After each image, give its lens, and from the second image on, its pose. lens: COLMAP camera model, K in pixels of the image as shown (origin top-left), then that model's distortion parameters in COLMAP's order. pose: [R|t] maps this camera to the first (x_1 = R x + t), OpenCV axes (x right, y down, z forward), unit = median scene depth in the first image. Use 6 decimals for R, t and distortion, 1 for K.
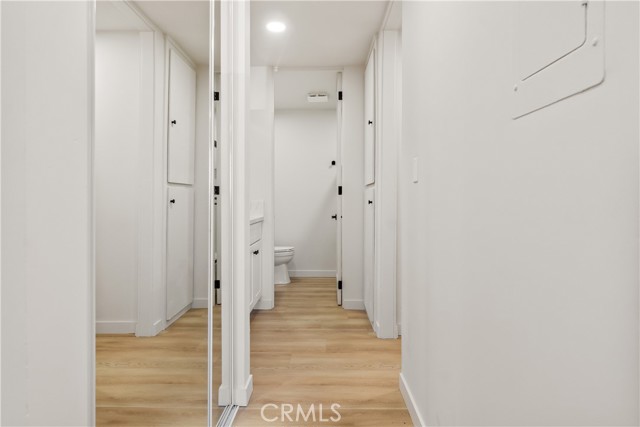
lens RADIAL K [[364.7, 0, 317.1], [0, 364.7, 202.3], [0, 0, 1]] dist [-0.004696, -0.001067]
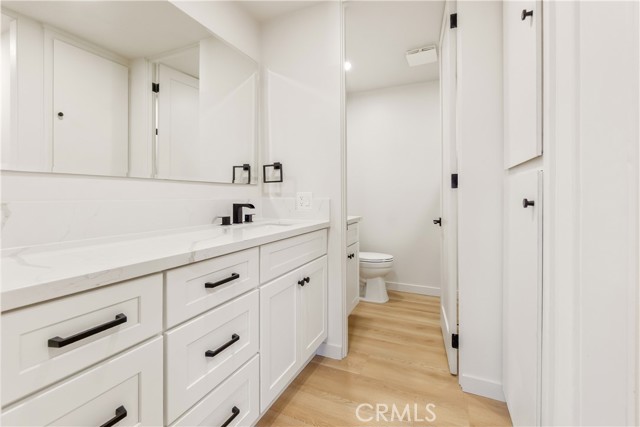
lens RADIAL K [[275.9, 0, 319.3], [0, 275.9, 197.5], [0, 0, 1]] dist [-0.002772, -0.000134]
pose [[0.912840, -0.002349, -0.408310, 0.045930], [0.000112, 0.999985, -0.005502, -0.003564], [0.408317, 0.004977, 0.912827, 0.506618]]
